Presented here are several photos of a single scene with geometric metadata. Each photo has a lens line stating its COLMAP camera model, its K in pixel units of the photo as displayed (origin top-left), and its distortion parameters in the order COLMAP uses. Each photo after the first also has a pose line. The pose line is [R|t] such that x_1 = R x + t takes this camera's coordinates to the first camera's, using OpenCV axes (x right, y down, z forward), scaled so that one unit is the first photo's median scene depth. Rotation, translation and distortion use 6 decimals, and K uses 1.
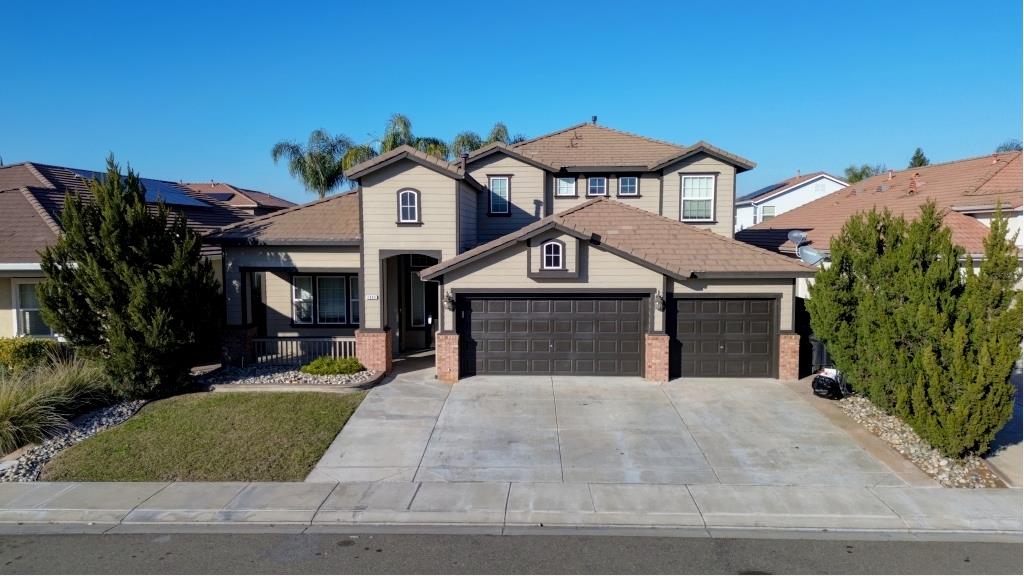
lens RADIAL K [[722.3, 0, 512.0], [0, 722.3, 288.0], [0, 0, 1]] dist [0.072025, -0.075353]
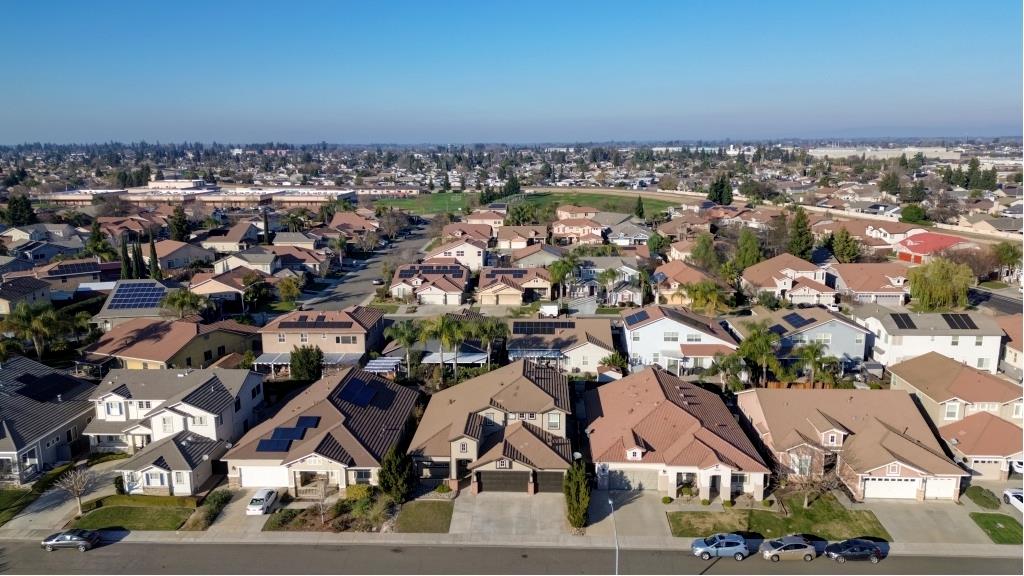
lens RADIAL K [[722.3, 0, 512.0], [0, 722.3, 288.0], [0, 0, 1]] dist [0.072025, -0.075353]
pose [[0.999947, -0.002018, -0.010061, 0.155470], [0.003246, 0.992334, 0.123543, -1.516179], [0.009735, -0.123569, 0.992288, -2.813346]]
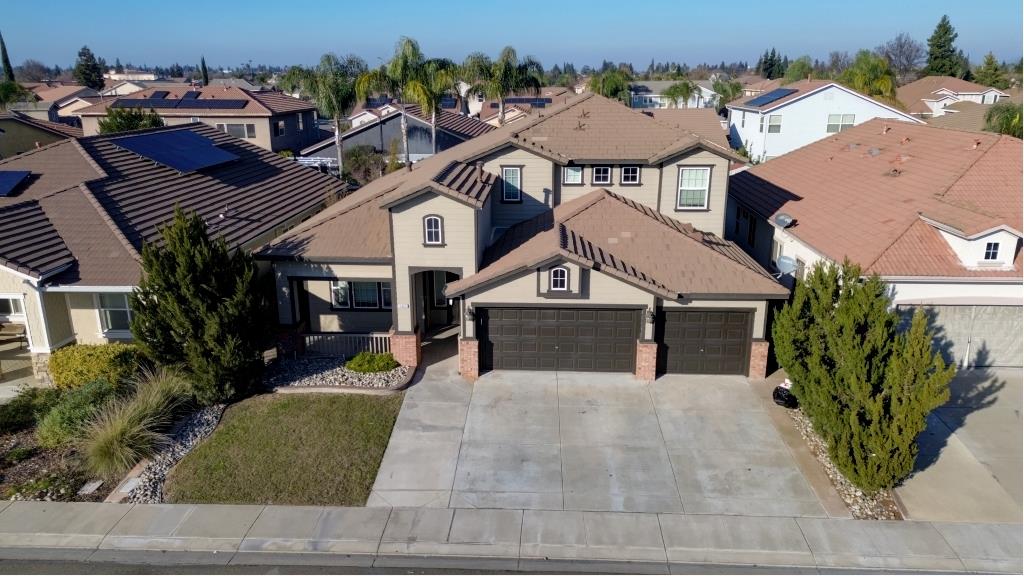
lens RADIAL K [[722.3, 0, 512.0], [0, 722.3, 288.0], [0, 0, 1]] dist [0.072025, -0.075353]
pose [[0.999937, 0.003065, -0.010819, -0.007016], [-0.000747, 0.978112, 0.208078, -0.289591], [0.011220, -0.208057, 0.978052, -0.145029]]
